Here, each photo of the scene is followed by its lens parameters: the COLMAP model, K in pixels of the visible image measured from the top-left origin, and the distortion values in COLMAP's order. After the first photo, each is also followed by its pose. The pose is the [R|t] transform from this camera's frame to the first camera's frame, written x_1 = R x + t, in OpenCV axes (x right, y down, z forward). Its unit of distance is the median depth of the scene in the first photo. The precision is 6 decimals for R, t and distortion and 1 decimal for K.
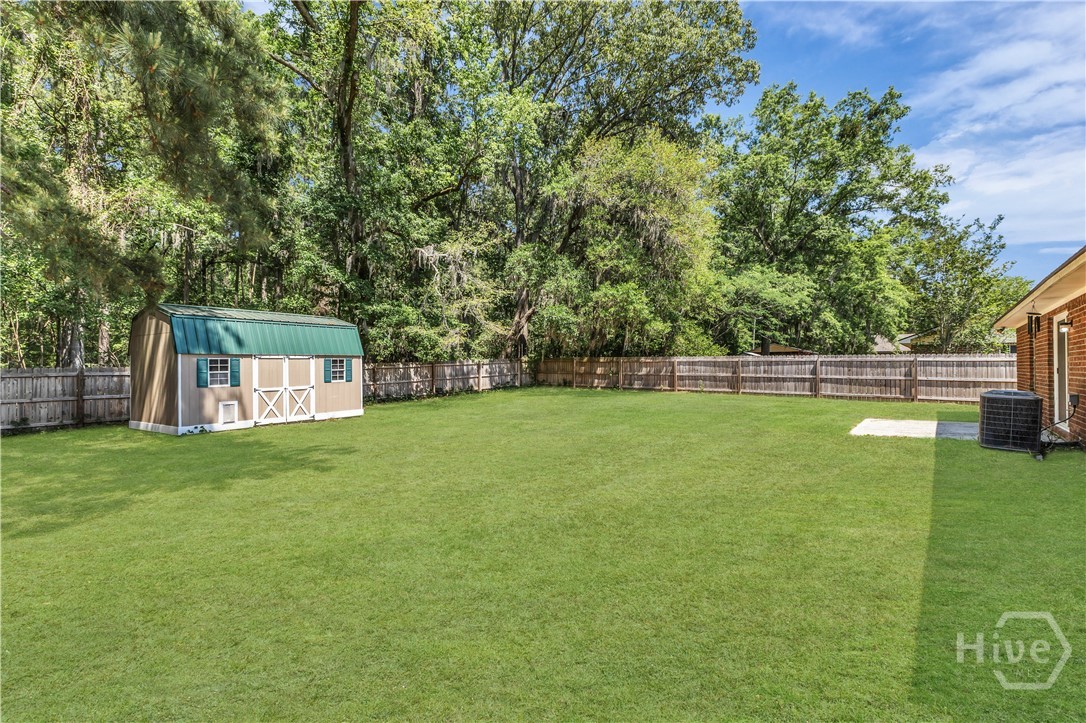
lens RADIAL K [[476.8, 0, 544.6], [0, 476.8, 359.8], [0, 0, 1]] dist [0.000464, 0.000040]
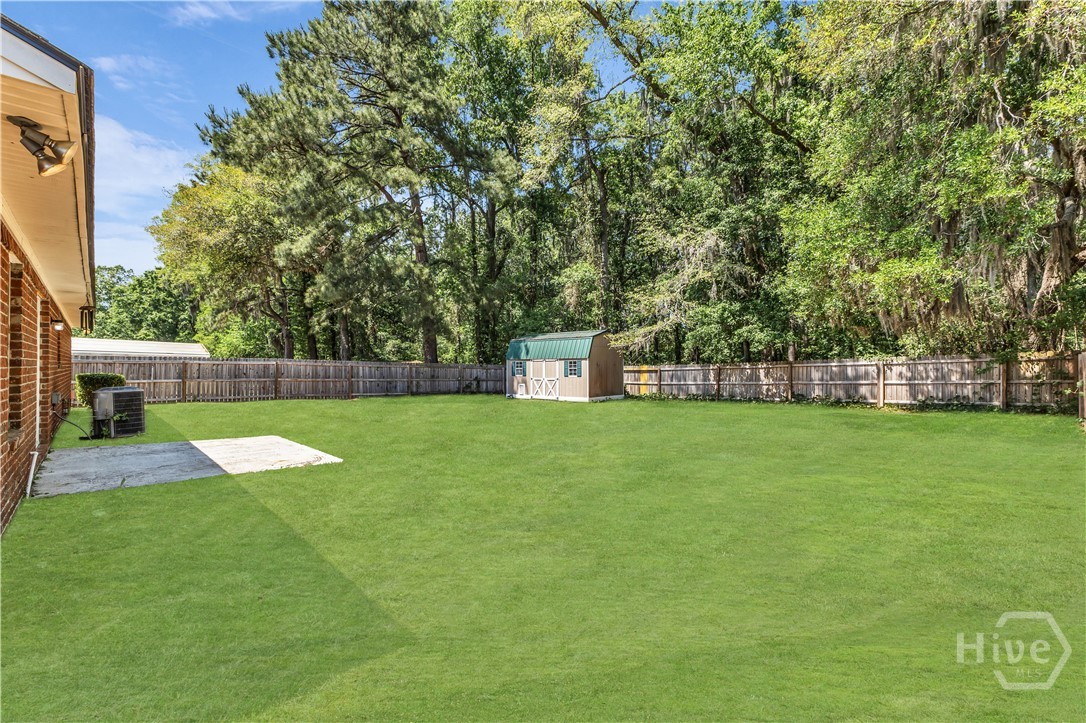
lens RADIAL K [[476.8, 0, 543.4], [0, 476.8, 361.5], [0, 0, 1]] dist [0.000464, 0.000040]
pose [[-0.084176, 0.001903, -0.996449, 0.935293], [0.009972, 0.999950, 0.001067, -0.002534], [0.996401, -0.009846, -0.084191, 0.941013]]
